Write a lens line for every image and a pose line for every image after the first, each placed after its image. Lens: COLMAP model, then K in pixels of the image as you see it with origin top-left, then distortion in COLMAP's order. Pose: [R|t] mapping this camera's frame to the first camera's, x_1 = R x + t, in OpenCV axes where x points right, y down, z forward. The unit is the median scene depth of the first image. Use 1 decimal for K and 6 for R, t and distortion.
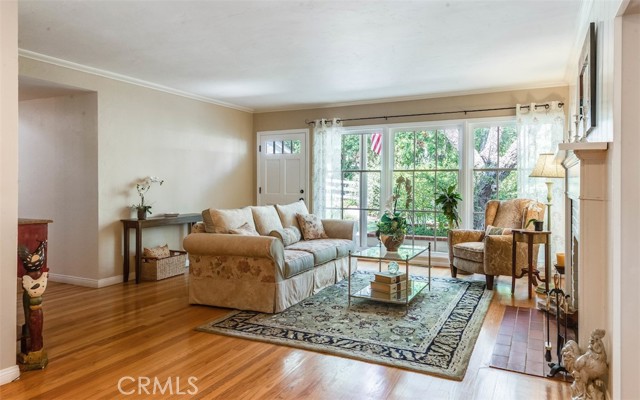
lens RADIAL K [[421.9, 0, 337.0], [0, 421.9, 191.1], [0, 0, 1]] dist [0.047919, 0.000850]
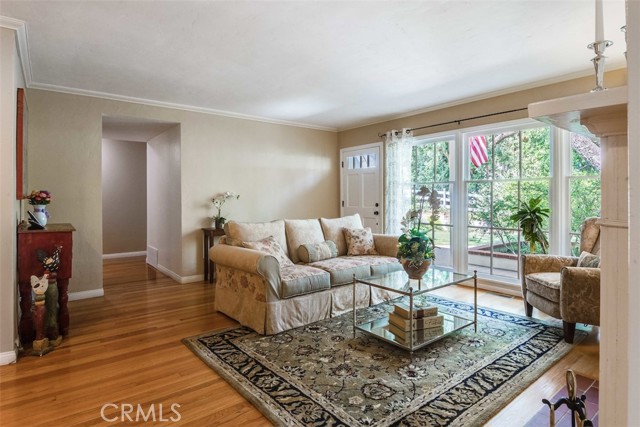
lens RADIAL K [[350.0, 0, 319.8], [0, 350.0, 204.6], [0, 0, 1]] dist [-0.002530, -0.001510]
pose [[0.897231, 0.001678, -0.441558, 0.272309], [-0.001000, 0.999998, 0.001770, -0.001861], [0.441560, -0.001147, 0.897231, 0.322957]]
